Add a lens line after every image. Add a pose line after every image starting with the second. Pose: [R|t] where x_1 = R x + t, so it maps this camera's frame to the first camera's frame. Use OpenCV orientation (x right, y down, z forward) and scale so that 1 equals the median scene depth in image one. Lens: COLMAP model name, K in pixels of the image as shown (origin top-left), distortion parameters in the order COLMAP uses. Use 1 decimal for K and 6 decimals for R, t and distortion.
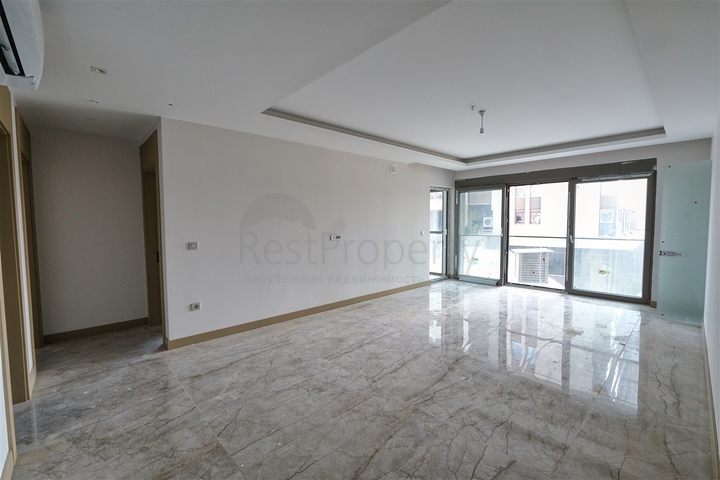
lens RADIAL K [[310.6, 0, 360.0], [0, 310.6, 240.0], [0, 0, 1]] dist [-0.002212, -0.000314]
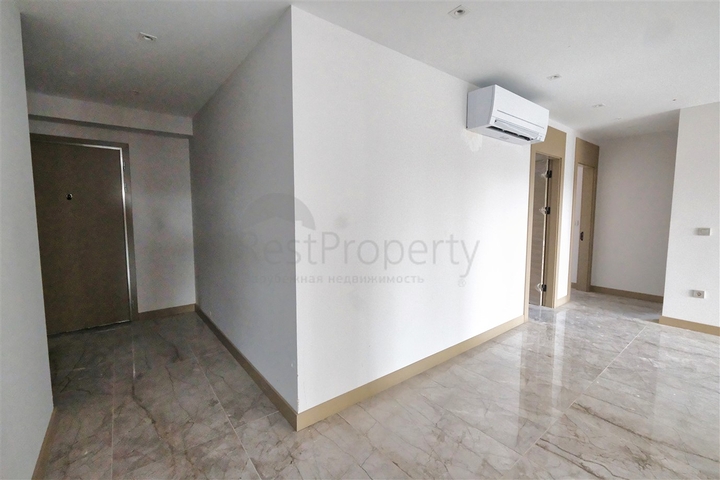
lens RADIAL K [[310.6, 0, 360.0], [0, 310.6, 240.0], [0, 0, 1]] dist [-0.002212, -0.000314]
pose [[-0.084402, 0.093058, -0.992077, 0.616582], [-0.059015, 0.993415, 0.098205, 0.016090], [0.994683, 0.066836, -0.078355, 0.009477]]
